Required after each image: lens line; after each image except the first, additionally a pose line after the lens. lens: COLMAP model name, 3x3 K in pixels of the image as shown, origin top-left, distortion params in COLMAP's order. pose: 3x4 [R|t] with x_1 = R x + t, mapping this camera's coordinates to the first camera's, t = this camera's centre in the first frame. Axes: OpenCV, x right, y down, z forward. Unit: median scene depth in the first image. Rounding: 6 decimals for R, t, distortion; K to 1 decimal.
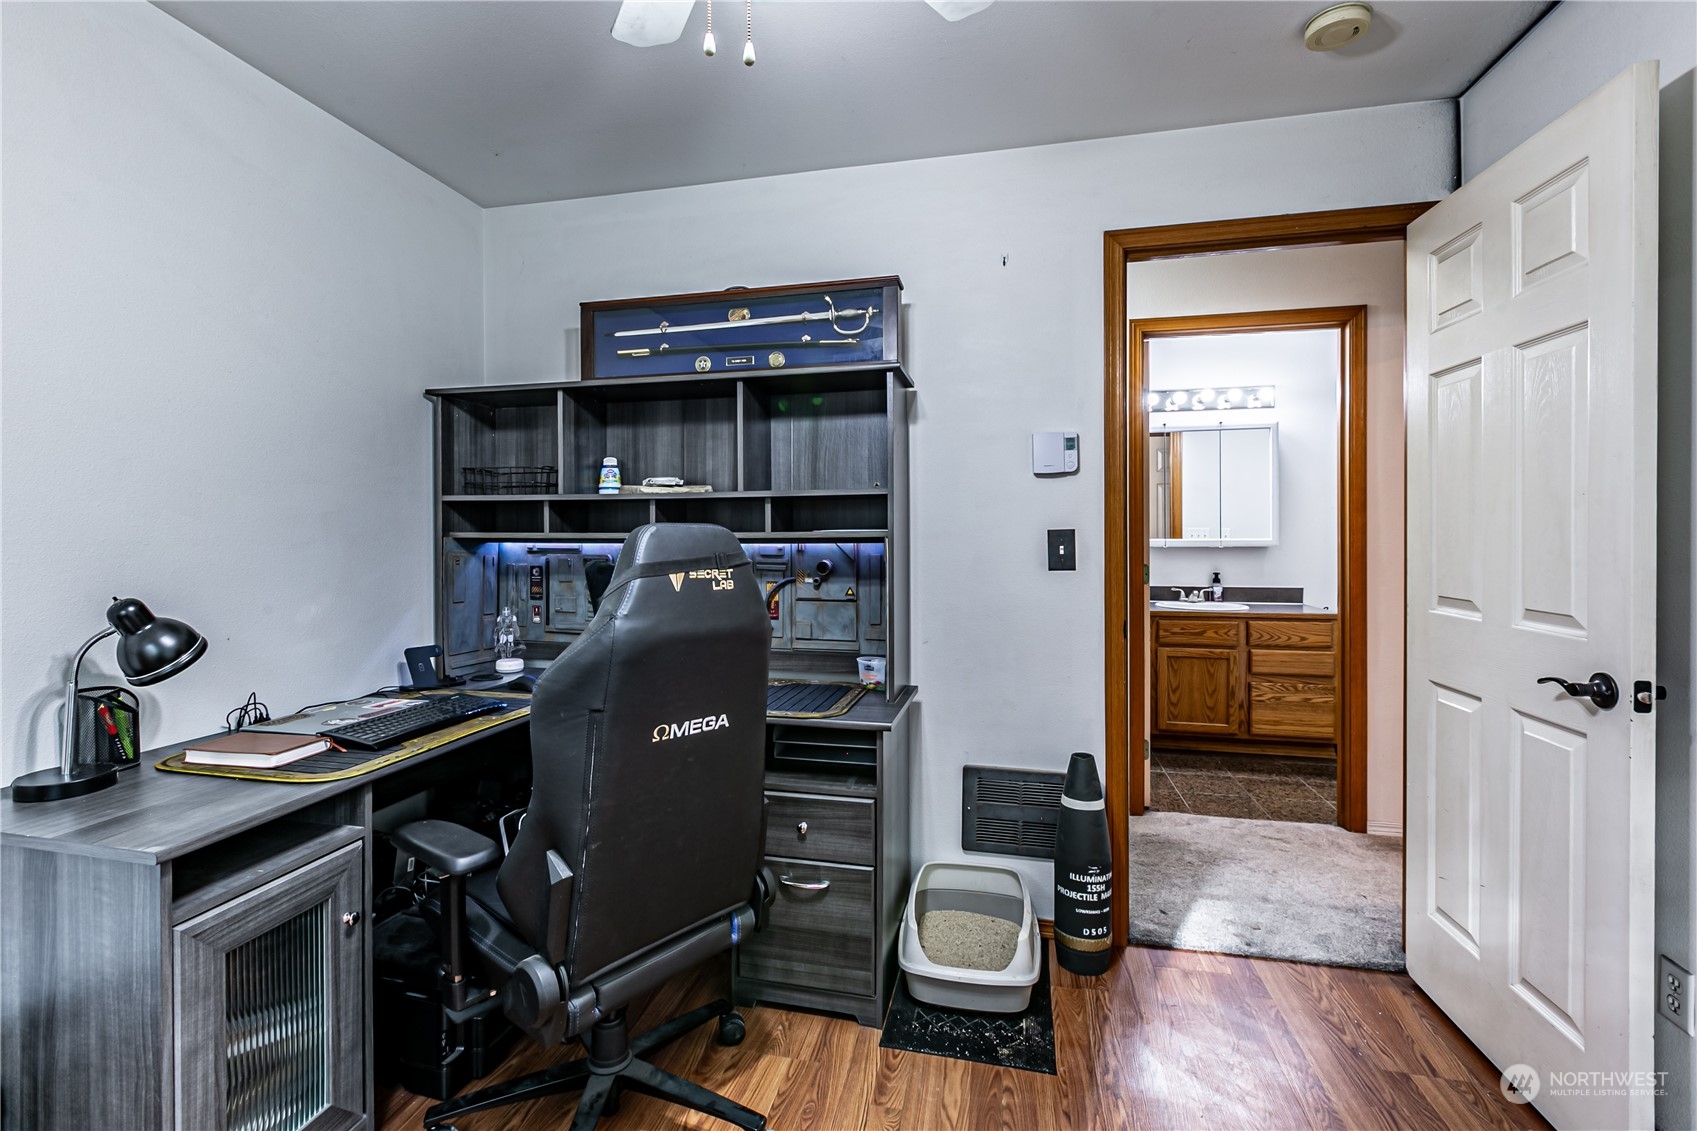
lens RADIAL K [[762.6, 0, 849.3], [0, 762.6, 551.4], [0, 0, 1]] dist [0.001919, 0.000308]
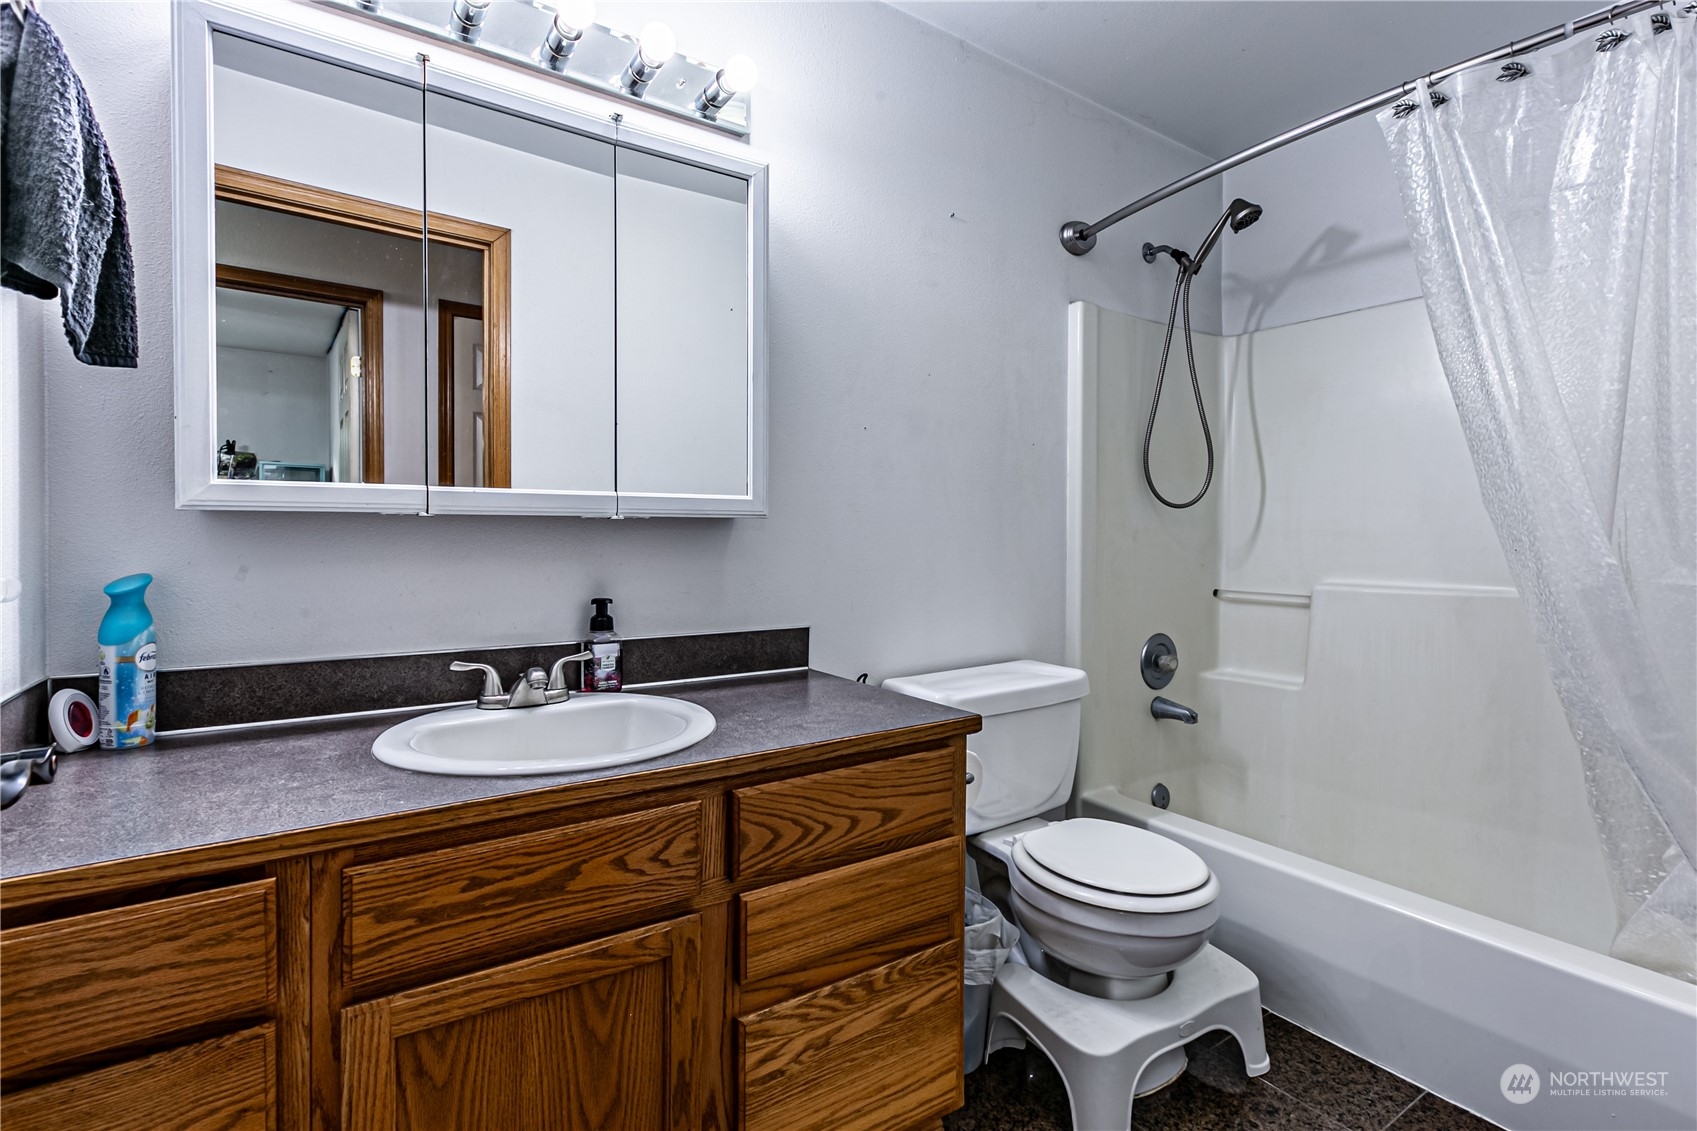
lens RADIAL K [[762.6, 0, 849.3], [0, 762.6, 551.4], [0, 0, 1]] dist [0.001919, 0.000308]
pose [[0.696705, -0.006582, 0.717328, 0.360687], [0.011238, 0.999935, -0.001740, 0.011091], [-0.717270, 0.009274, 0.696734, 0.780674]]
